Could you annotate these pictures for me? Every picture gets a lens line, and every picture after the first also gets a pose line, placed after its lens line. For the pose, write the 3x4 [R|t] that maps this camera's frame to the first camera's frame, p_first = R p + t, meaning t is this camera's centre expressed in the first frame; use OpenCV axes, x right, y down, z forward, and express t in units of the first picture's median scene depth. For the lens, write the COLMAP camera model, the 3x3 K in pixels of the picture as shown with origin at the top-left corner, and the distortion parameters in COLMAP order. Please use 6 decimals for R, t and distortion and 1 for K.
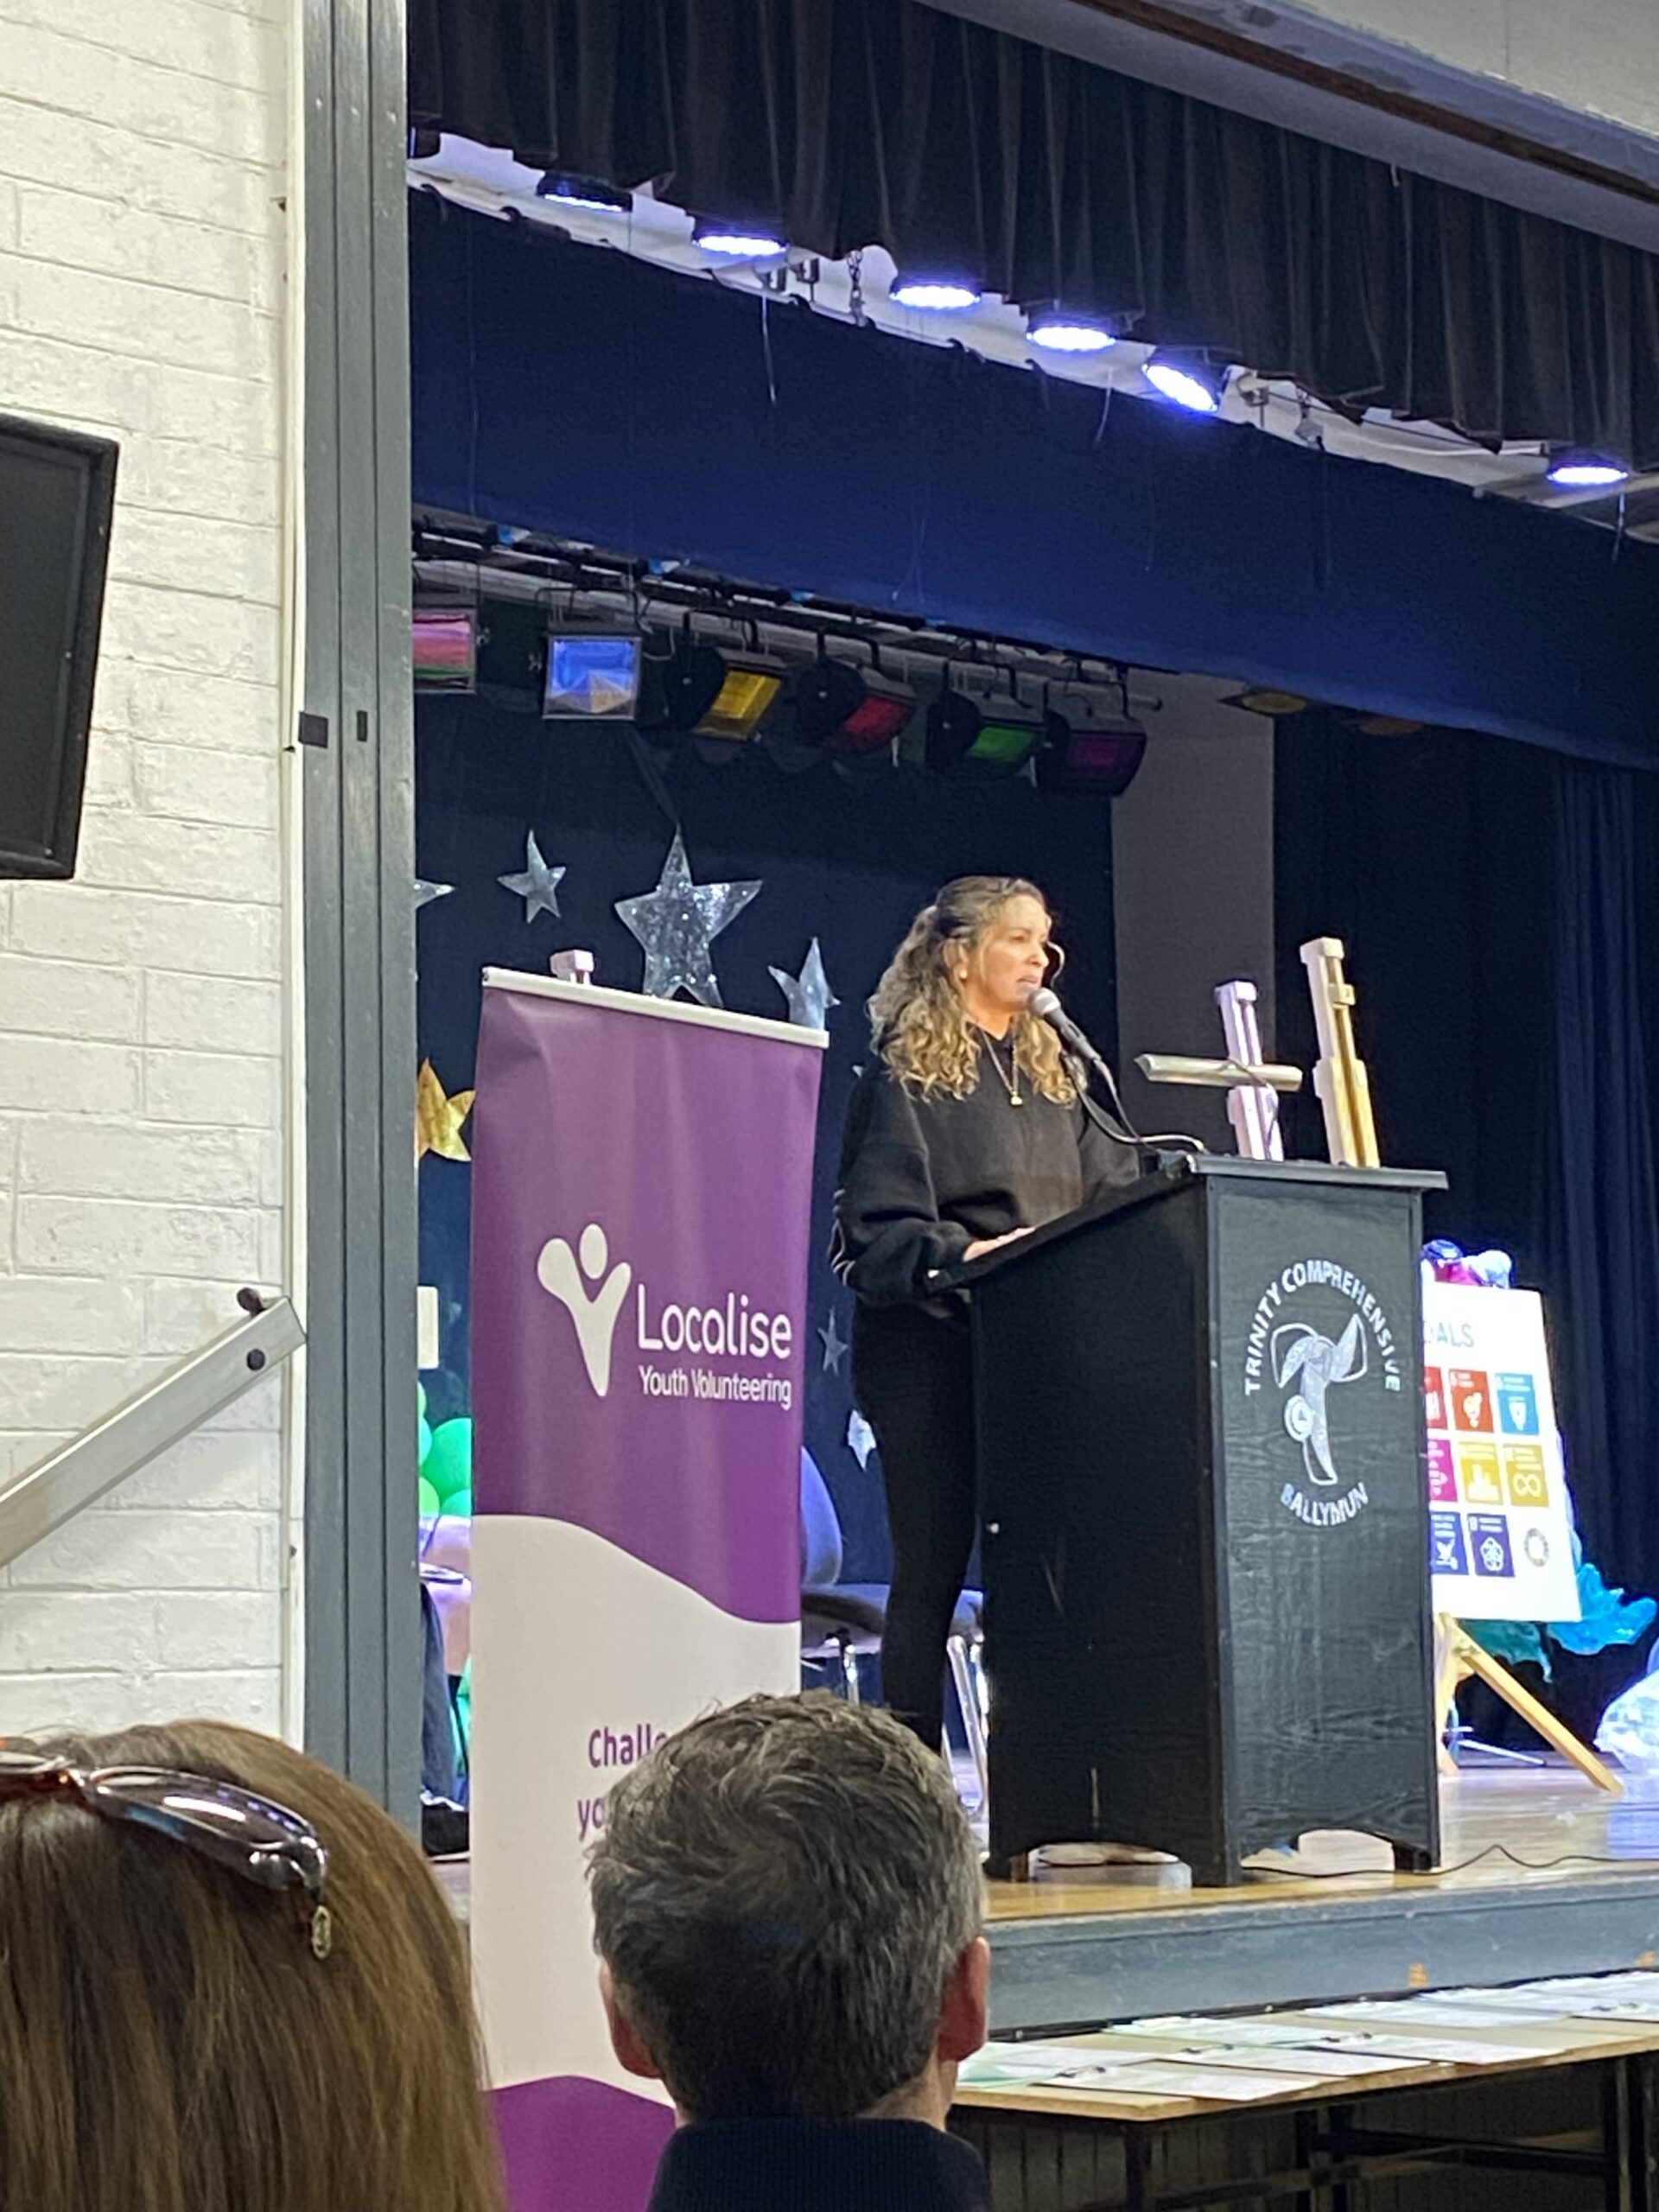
lens RADIAL K [[5095.4, 0, 829.5], [0, 5095.4, 1106.0], [0, 0, 1]] dist [0.059959, 0.255130]
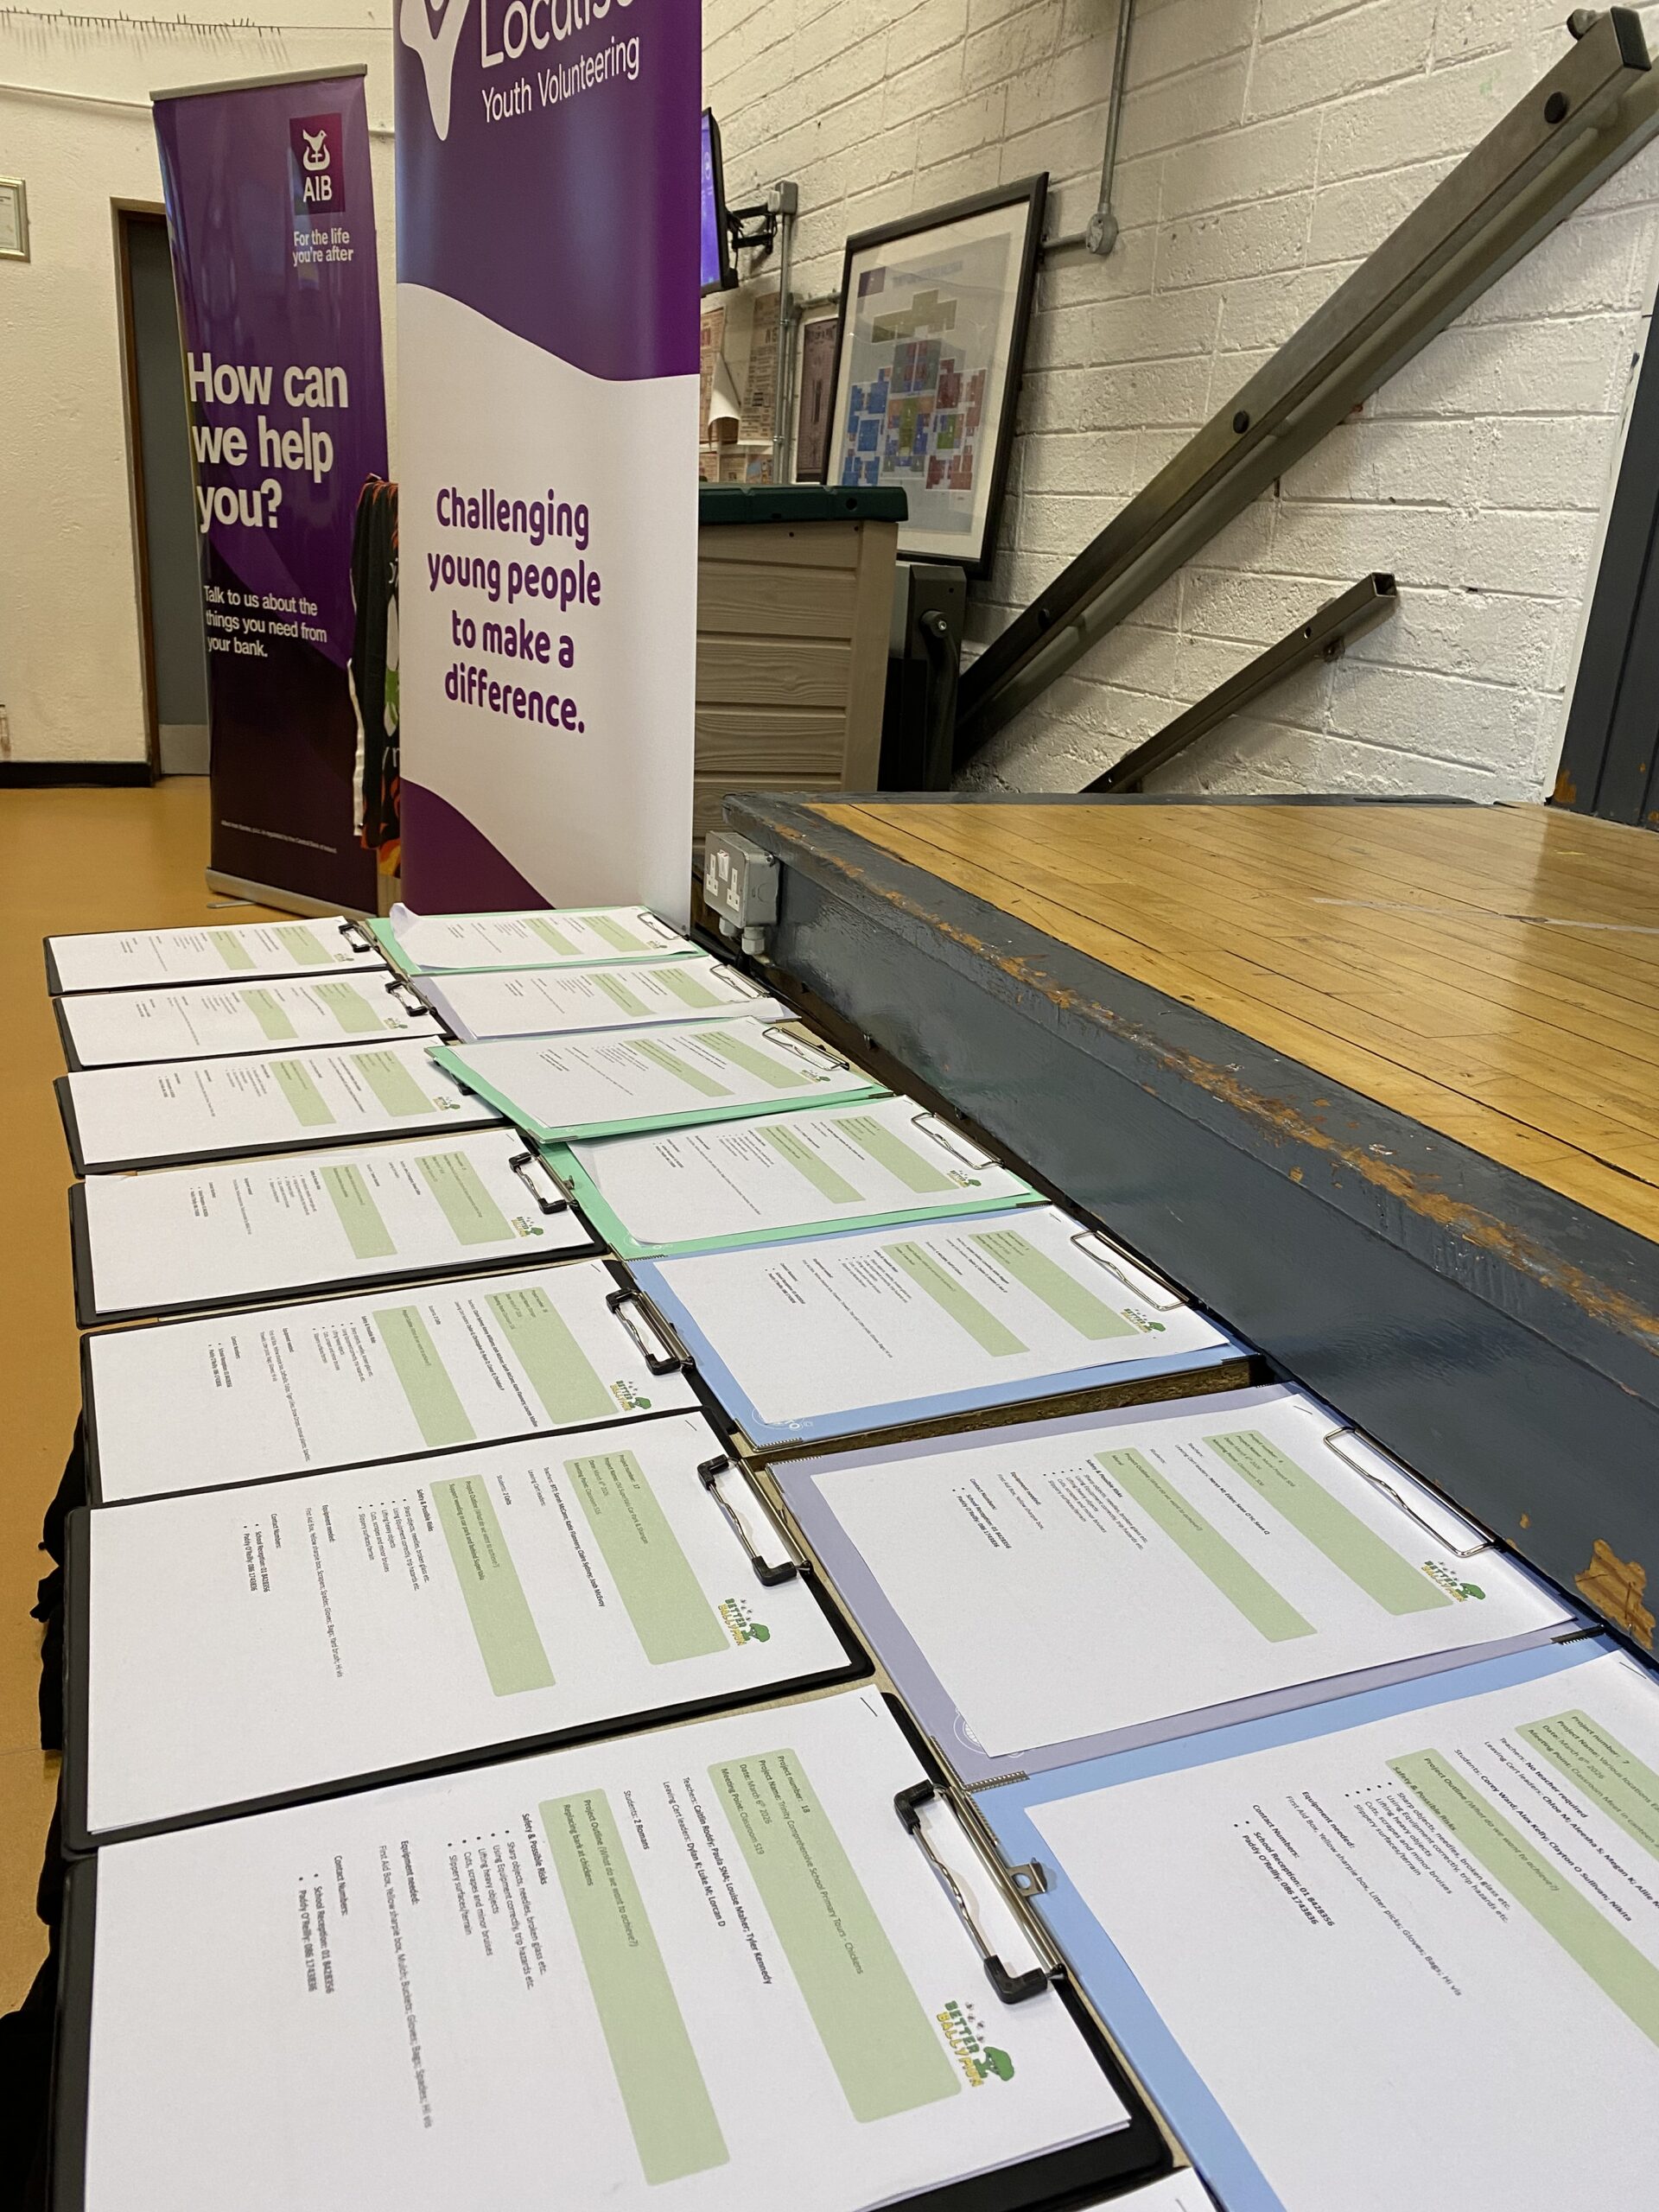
lens RADIAL K [[1647.9, 0, 829.5], [0, 1647.9, 1106.0], [0, 0, 1]] dist [-0.030271, 0.003522]
pose [[-0.450087, 0.286091, -0.845916, 0.231917], [0.032795, 0.951947, 0.304501, 0.133545], [0.892382, 0.109311, -0.437841, 1.152708]]
